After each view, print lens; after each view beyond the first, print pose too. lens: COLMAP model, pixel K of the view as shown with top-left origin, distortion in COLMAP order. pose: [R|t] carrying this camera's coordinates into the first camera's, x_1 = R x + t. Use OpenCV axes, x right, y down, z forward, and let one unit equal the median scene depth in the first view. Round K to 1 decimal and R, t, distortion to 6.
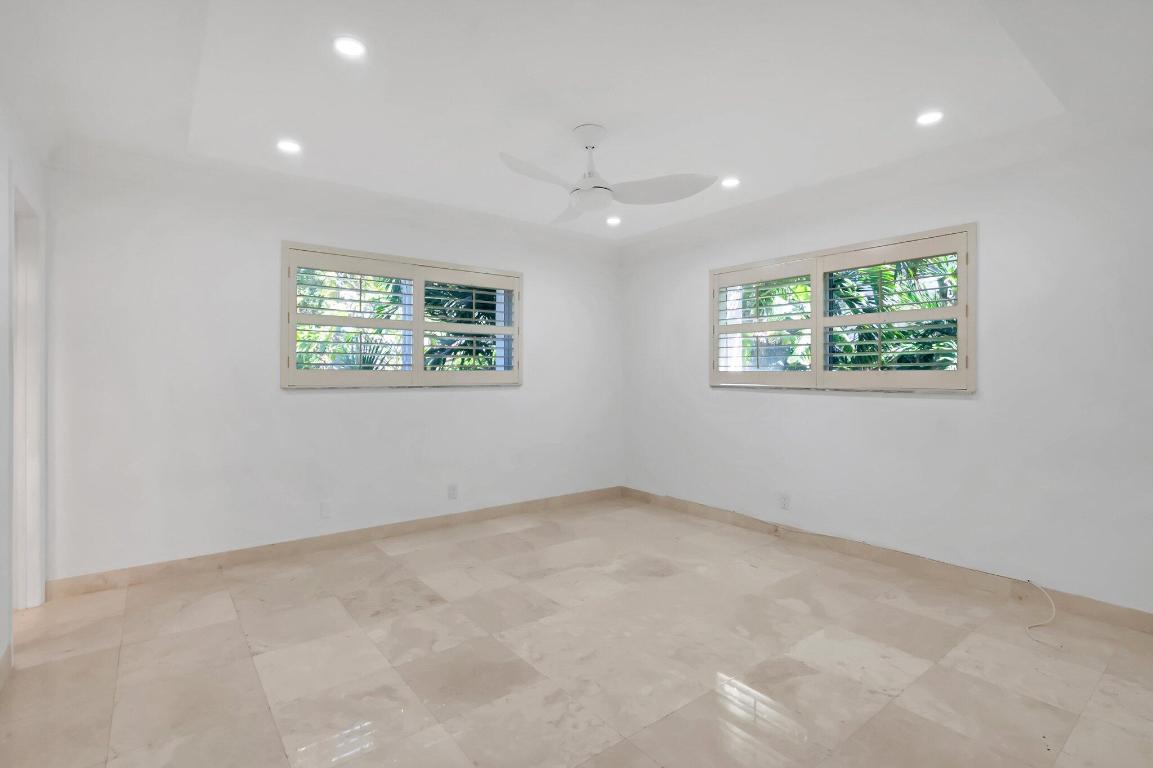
lens RADIAL K [[540.6, 0, 574.5], [0, 540.6, 374.6], [0, 0, 1]] dist [-0.013451, 0.000568]
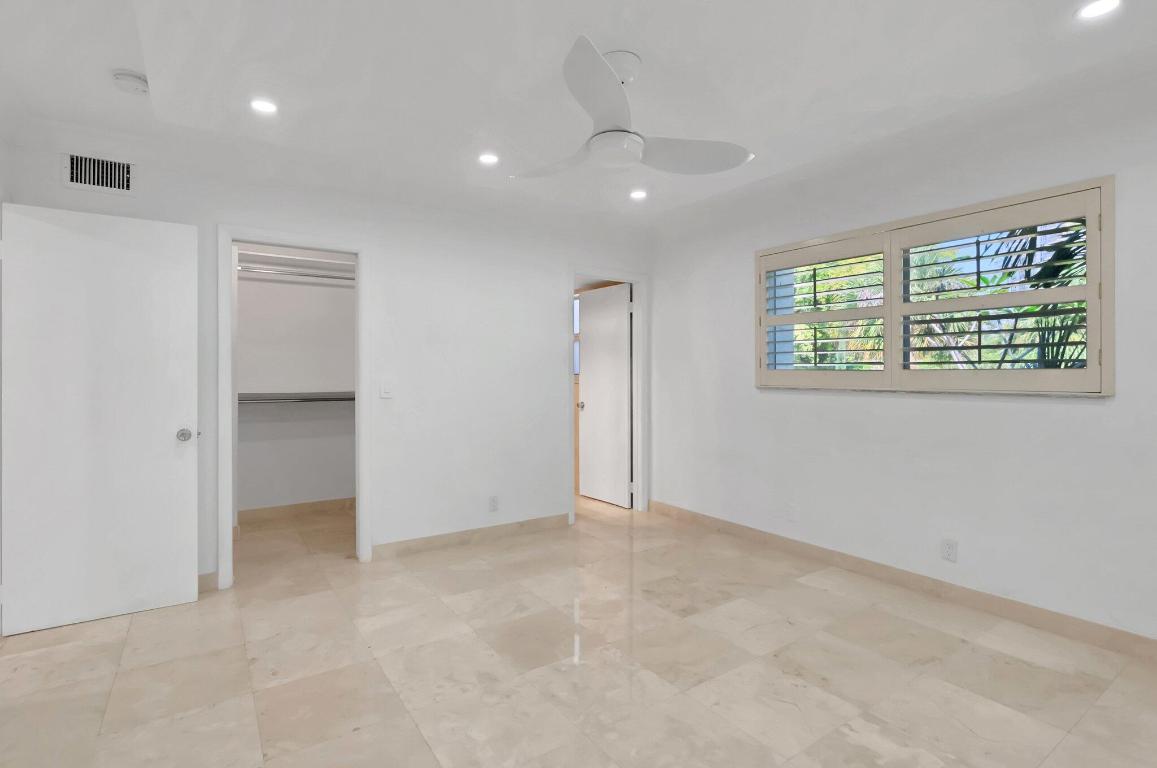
lens RADIAL K [[554.4, 0, 577.5], [0, 554.4, 370.6], [0, 0, 1]] dist [-0.010995, 0.000184]
pose [[-0.062878, -0.005505, -0.998006, 0.672927], [-0.000512, 0.999985, -0.005483, -0.002451], [0.998021, 0.000166, -0.062879, 0.800501]]
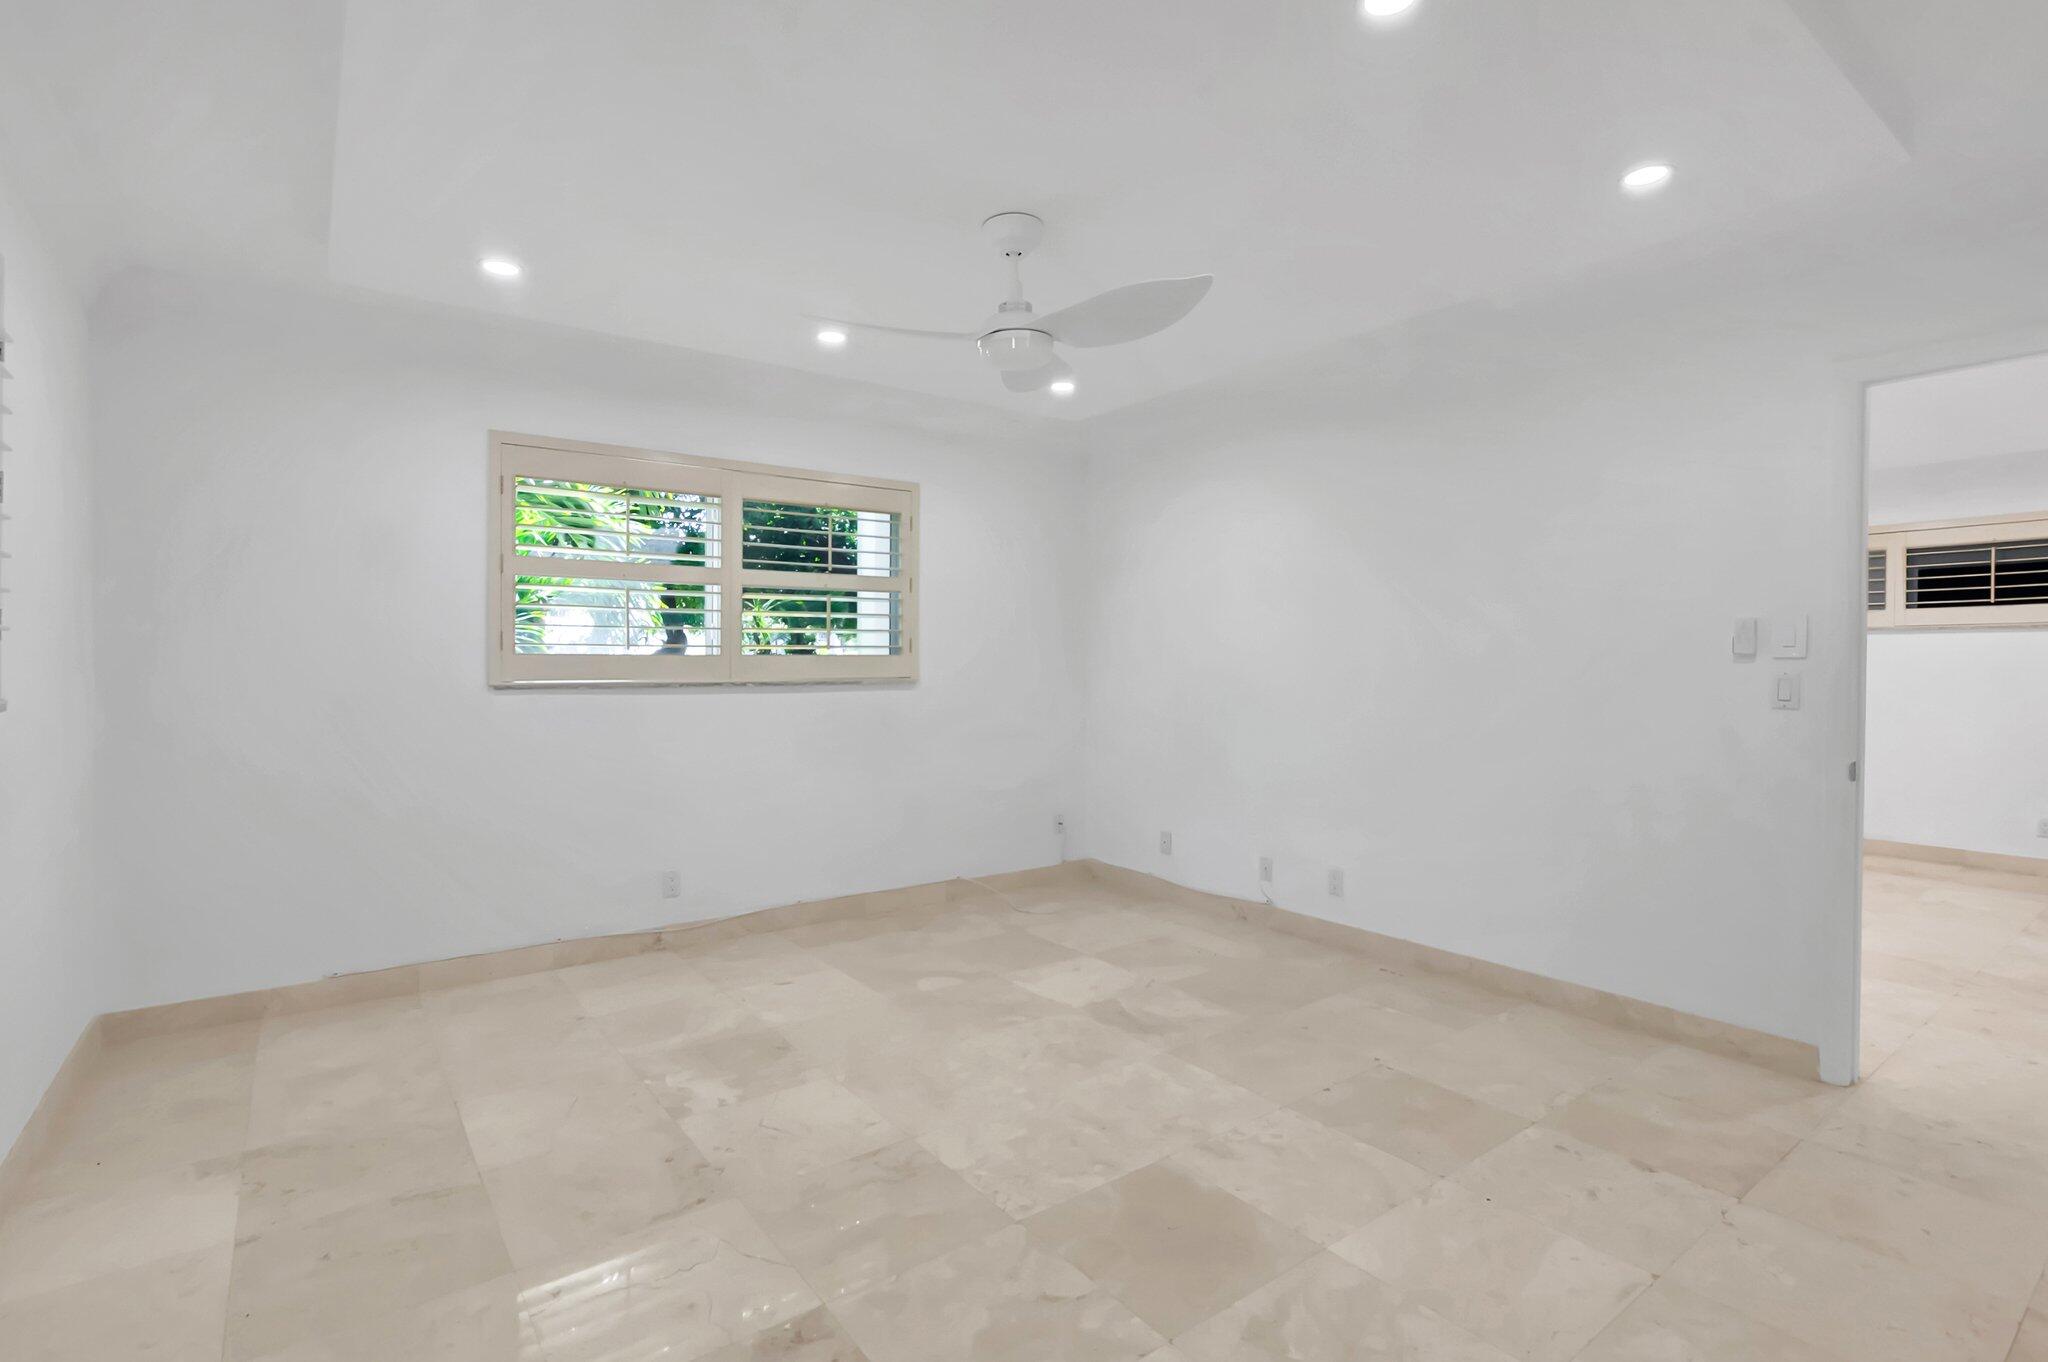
lens RADIAL K [[960.3, 0, 1020.5], [0, 960.3, 664.2], [0, 0, 1]] dist [-0.013451, 0.000568]
pose [[0.025830, -0.007346, 0.999639, -0.781879], [-0.002213, 0.999970, 0.007406, -0.005705], [-0.999664, -0.002403, 0.025813, 0.778368]]
